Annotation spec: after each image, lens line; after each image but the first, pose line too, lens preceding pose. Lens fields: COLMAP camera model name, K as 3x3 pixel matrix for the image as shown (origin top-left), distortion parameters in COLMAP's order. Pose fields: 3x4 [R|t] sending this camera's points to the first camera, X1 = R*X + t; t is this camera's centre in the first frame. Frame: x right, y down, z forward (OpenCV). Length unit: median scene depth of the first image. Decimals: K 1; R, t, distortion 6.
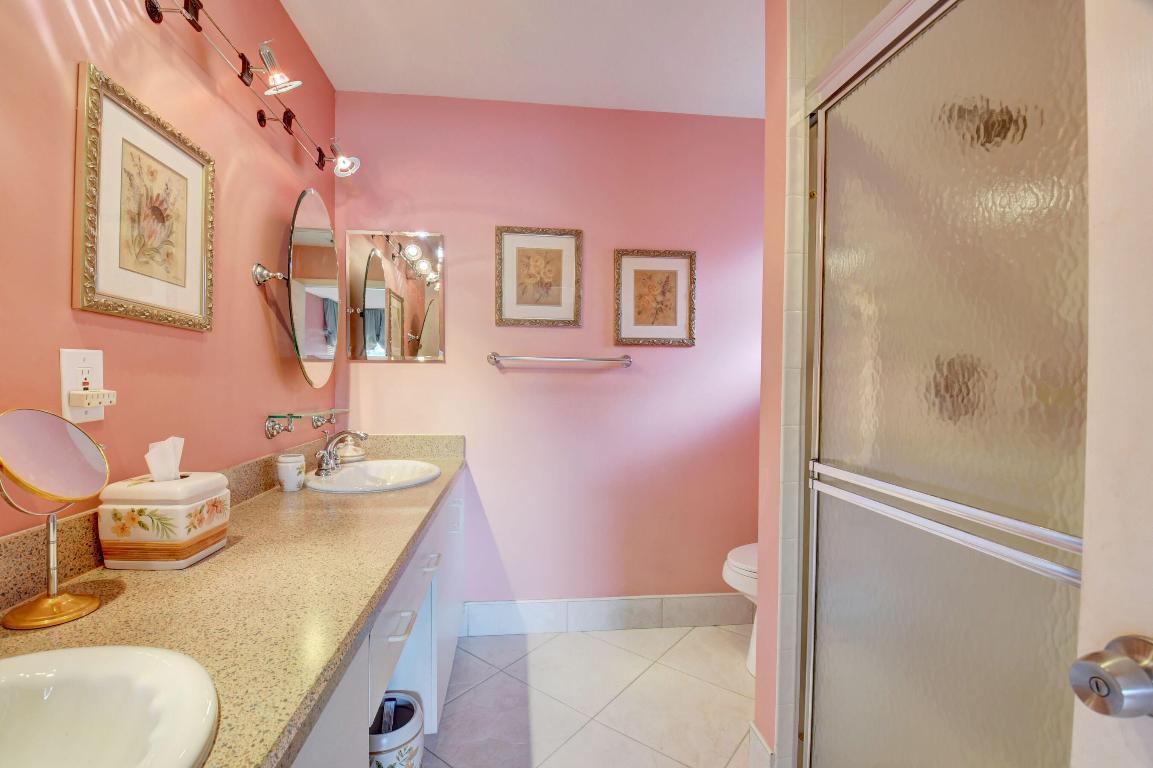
lens RADIAL K [[505.8, 0, 572.1], [0, 505.8, 391.1], [0, 0, 1]] dist [0.021363, -0.029682]
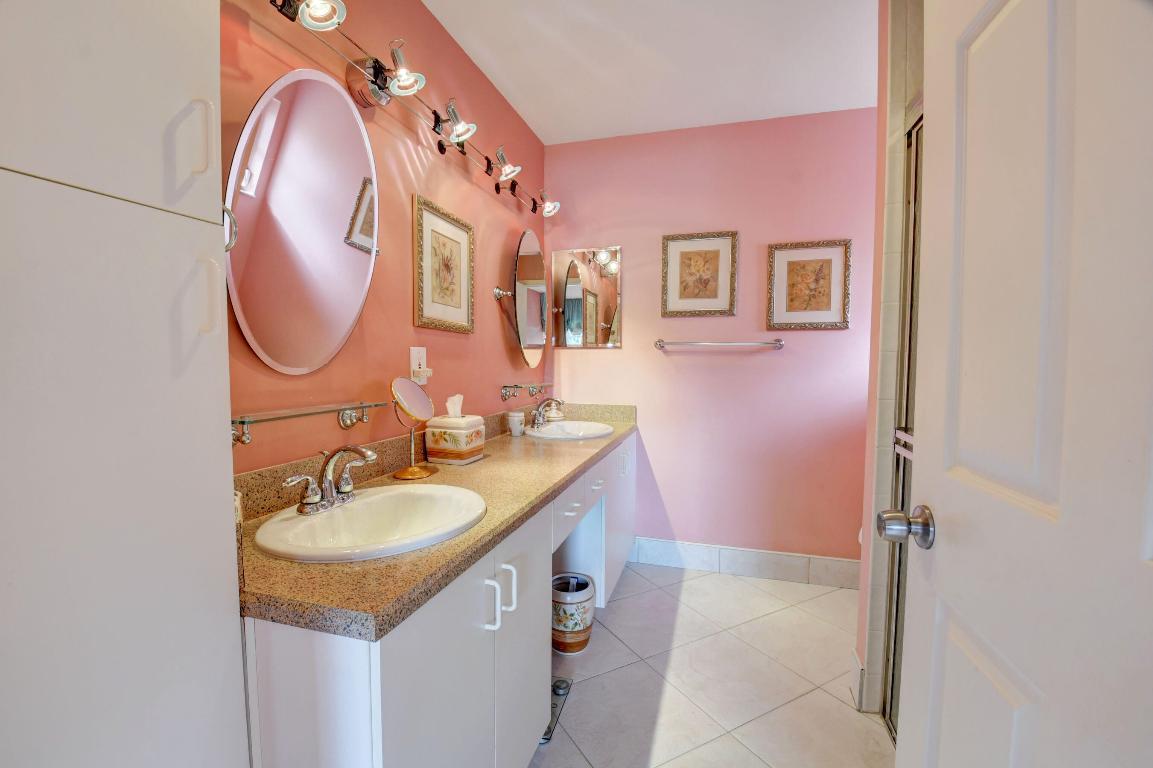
lens RADIAL K [[505.8, 0, 572.1], [0, 505.8, 391.1], [0, 0, 1]] dist [0.021363, -0.029682]
pose [[0.921649, 0.018993, -0.387559, 0.161968], [-0.003978, 0.999211, 0.039508, 0.002811], [0.388003, -0.034871, 0.920998, -0.283257]]
